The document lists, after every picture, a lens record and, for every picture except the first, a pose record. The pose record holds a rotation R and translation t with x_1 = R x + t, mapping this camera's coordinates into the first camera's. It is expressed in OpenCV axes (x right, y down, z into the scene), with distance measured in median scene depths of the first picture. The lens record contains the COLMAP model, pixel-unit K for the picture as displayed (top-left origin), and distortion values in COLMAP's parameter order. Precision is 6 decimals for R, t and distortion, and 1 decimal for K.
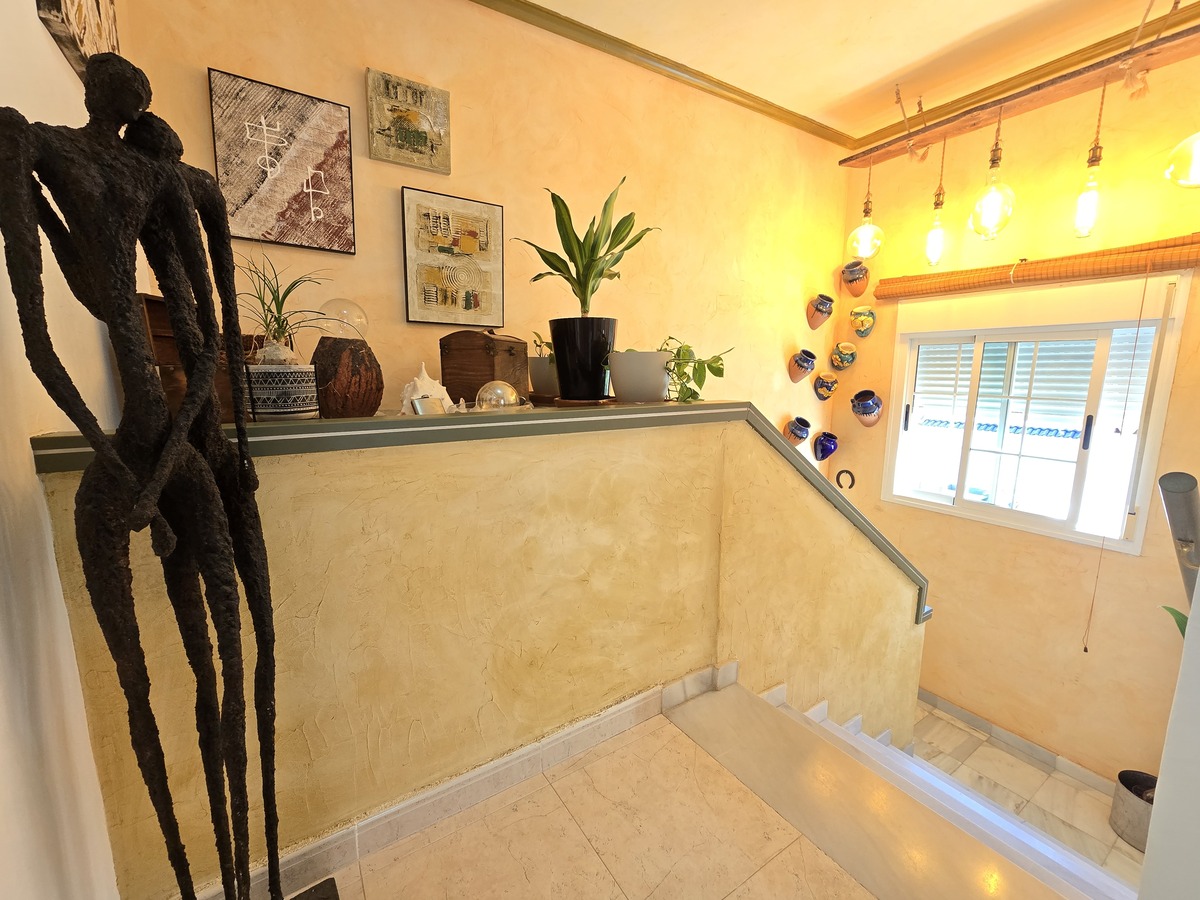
lens RADIAL K [[494.9, 0, 600.0], [0, 494.9, 450.0], [0, 0, 1]] dist [-0.005684, 0.000140]
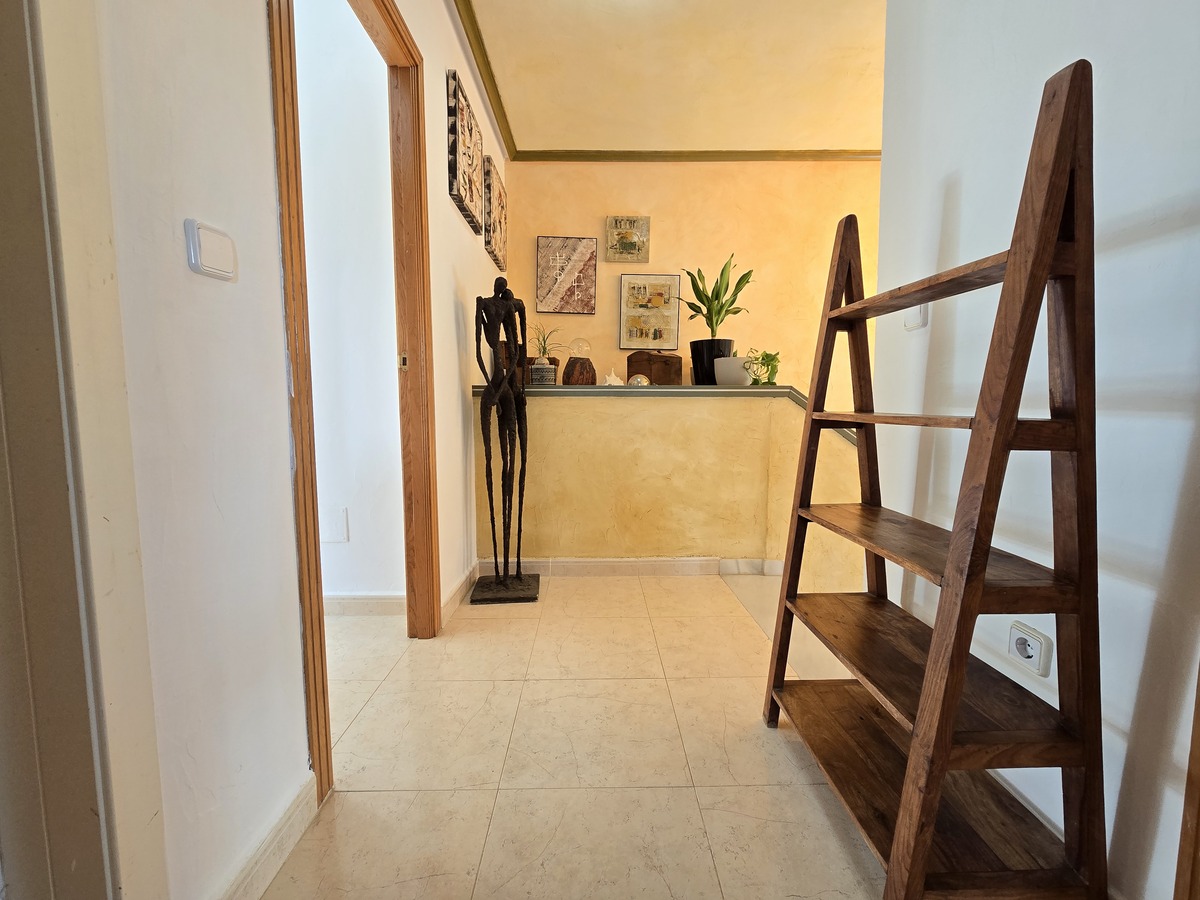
lens RADIAL K [[494.9, 0, 600.0], [0, 494.9, 450.0], [0, 0, 1]] dist [-0.005684, 0.000140]
pose [[0.847964, 0.051451, -0.527550, 0.566266], [-0.085787, 0.995478, -0.040804, 0.198874], [0.523065, 0.079857, 0.848543, -0.562260]]
